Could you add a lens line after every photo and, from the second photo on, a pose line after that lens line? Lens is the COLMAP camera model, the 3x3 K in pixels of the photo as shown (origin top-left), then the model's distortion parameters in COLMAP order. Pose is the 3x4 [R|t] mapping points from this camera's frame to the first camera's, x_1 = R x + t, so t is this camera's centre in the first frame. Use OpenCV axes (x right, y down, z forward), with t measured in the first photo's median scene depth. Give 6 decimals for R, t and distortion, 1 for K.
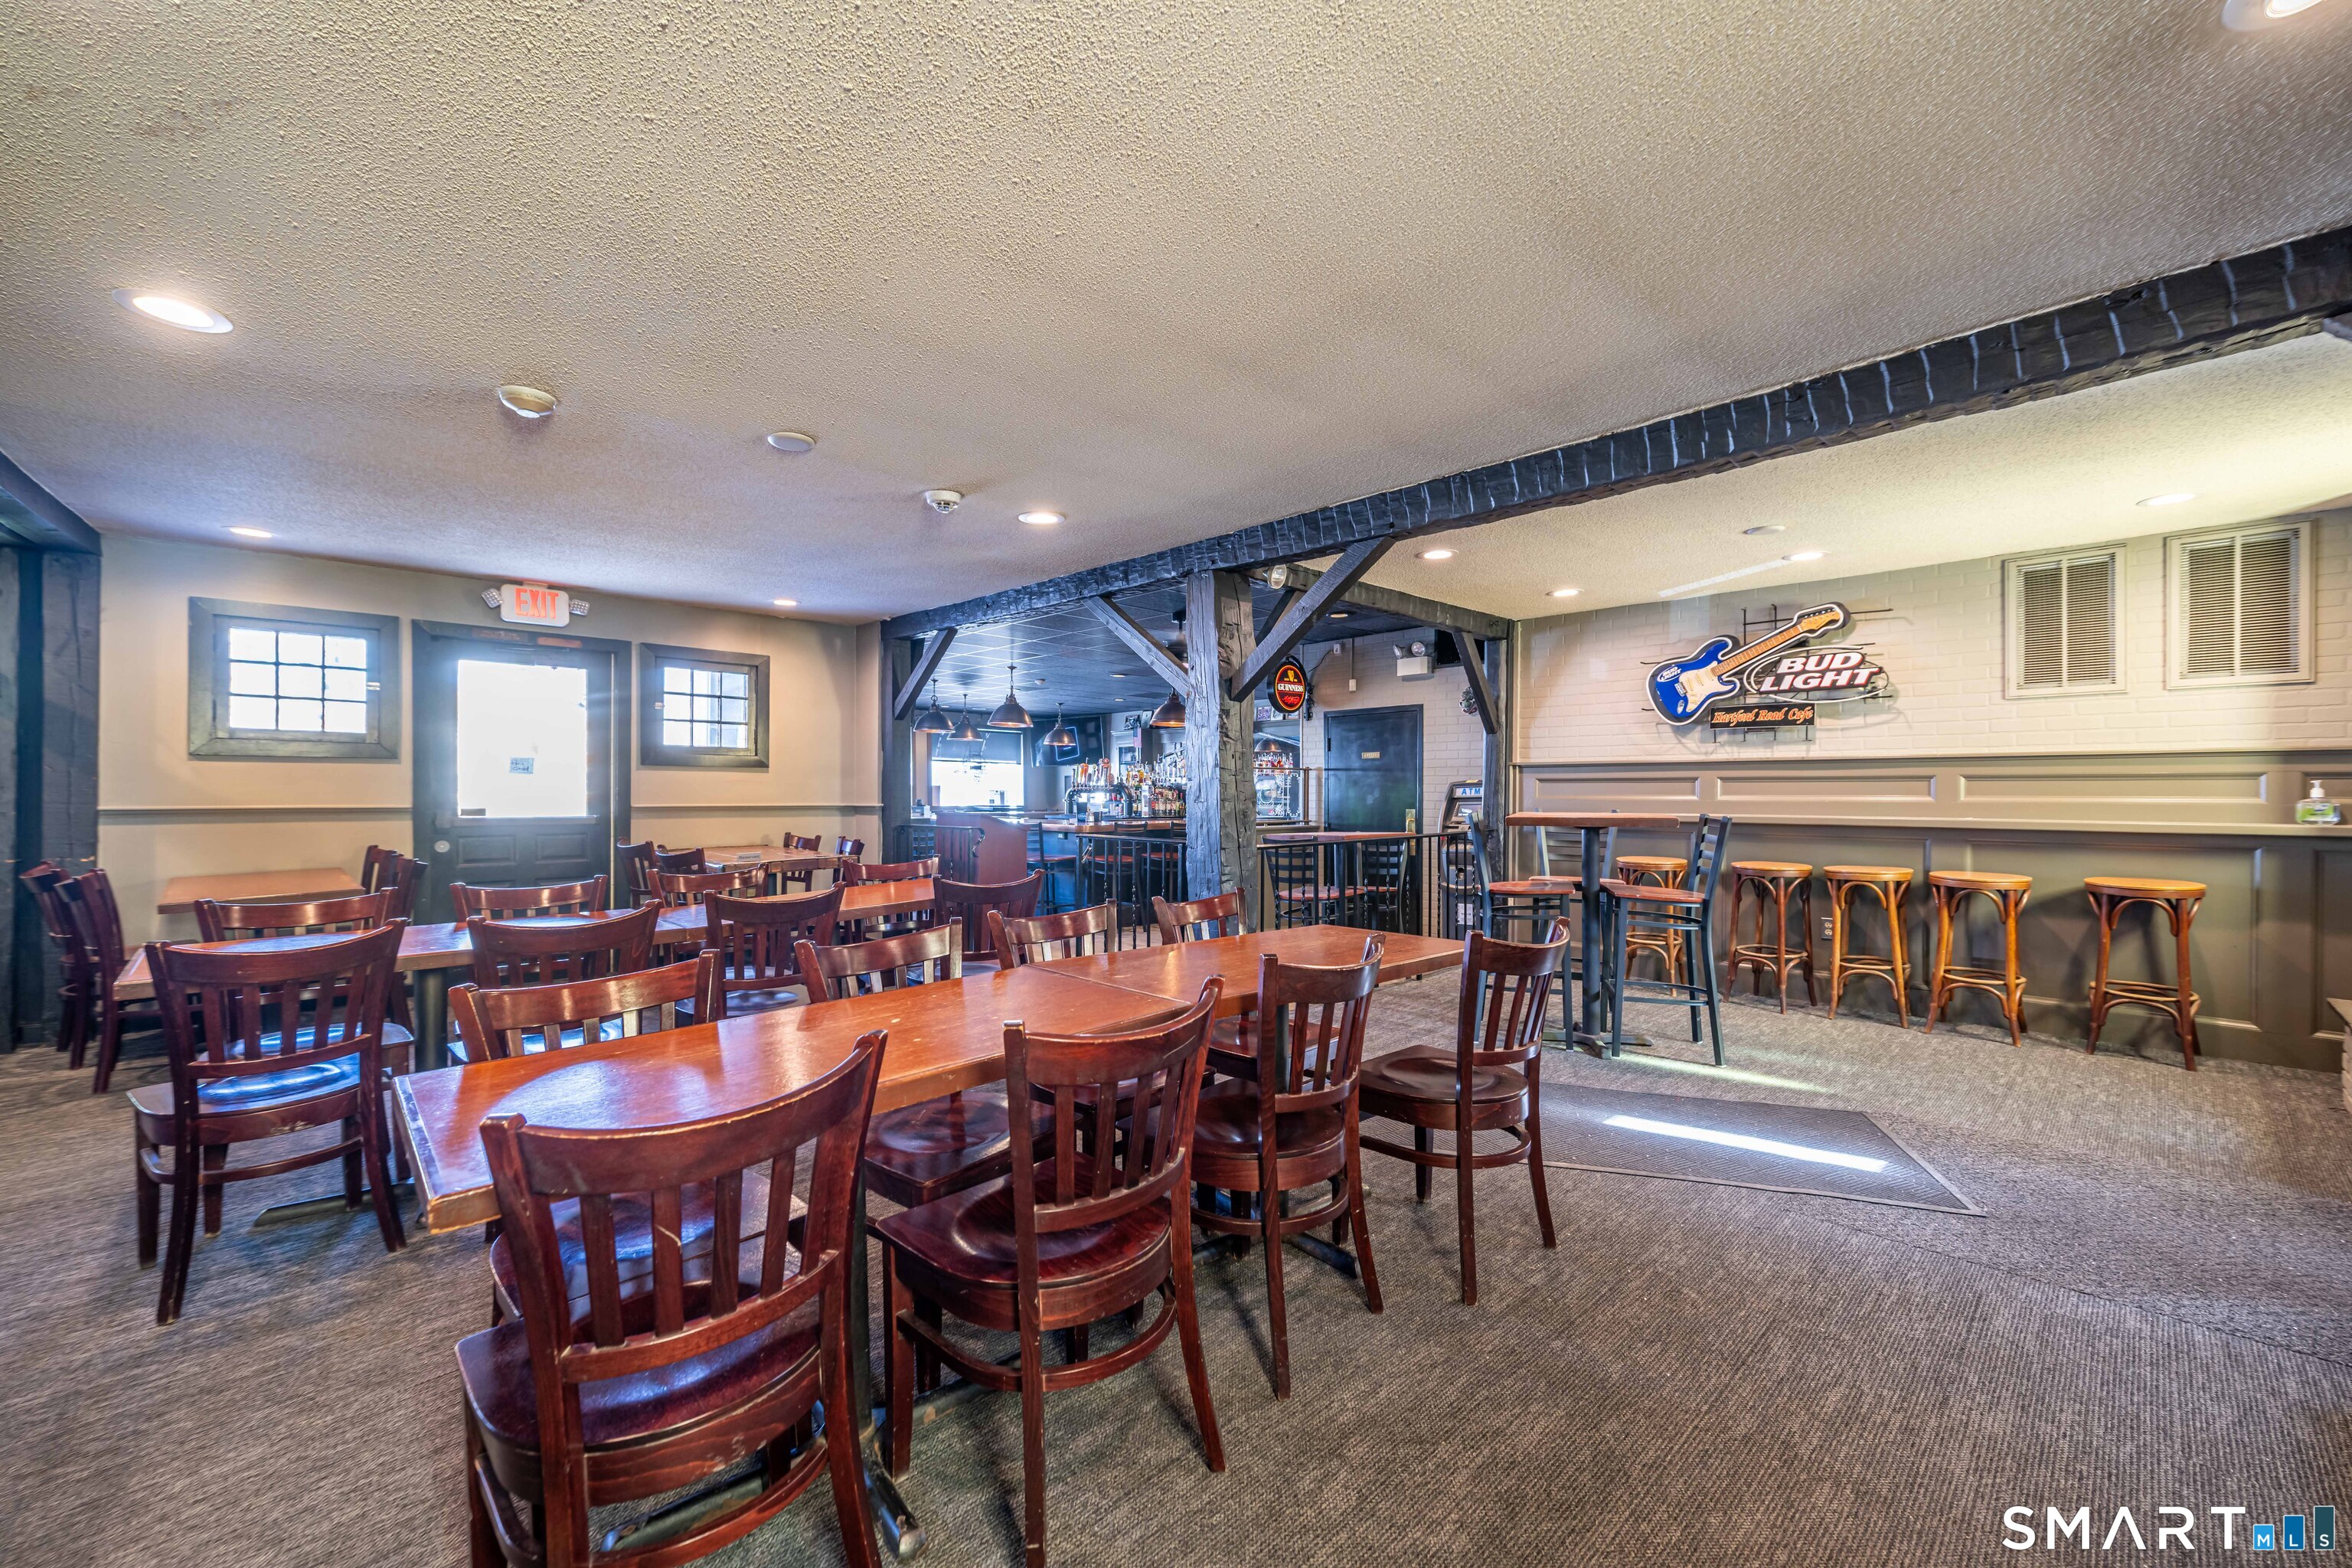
lens RADIAL K [[959.6, 0, 1176.0], [0, 959.6, 784.0], [0, 0, 1]] dist [0.000434, 0.000054]
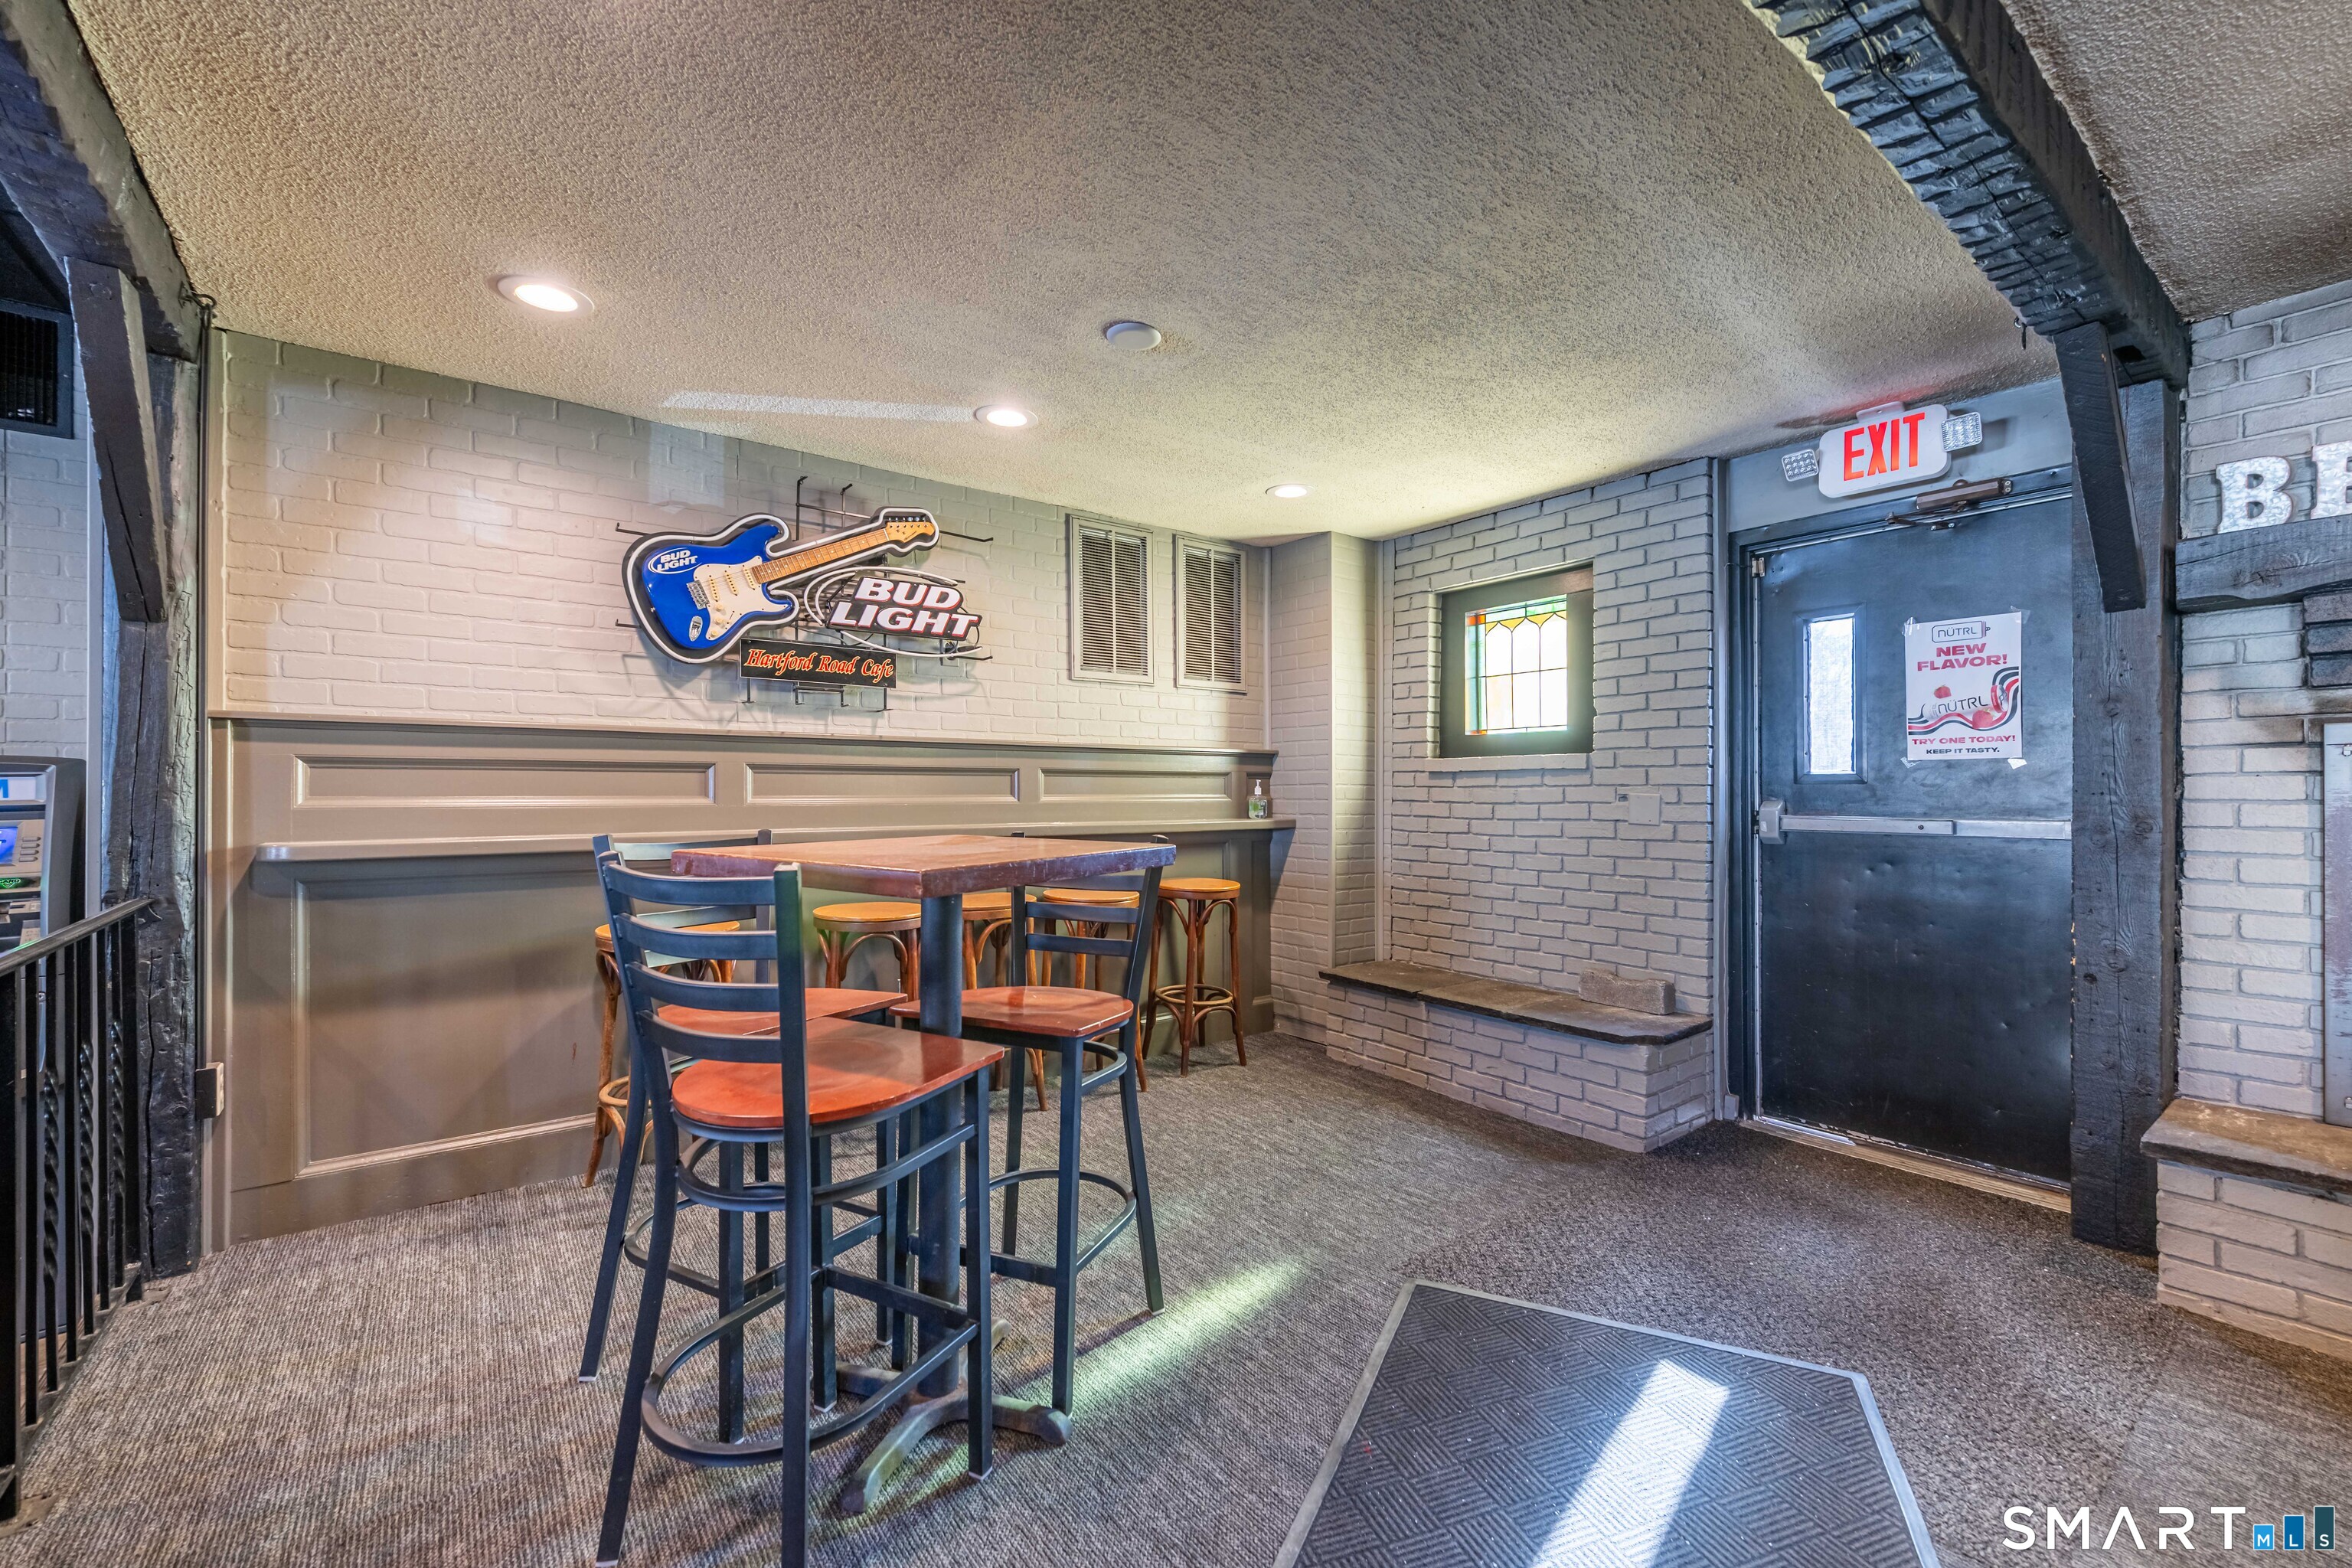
lens RADIAL K [[959.6, 0, 1176.0], [0, 959.6, 784.0], [0, 0, 1]] dist [0.000434, 0.000054]
pose [[0.102066, 0.005450, 0.994763, 0.033094], [-0.008045, 0.999957, -0.004653, 0.005551], [-0.994745, -0.007528, 0.102105, 0.734433]]
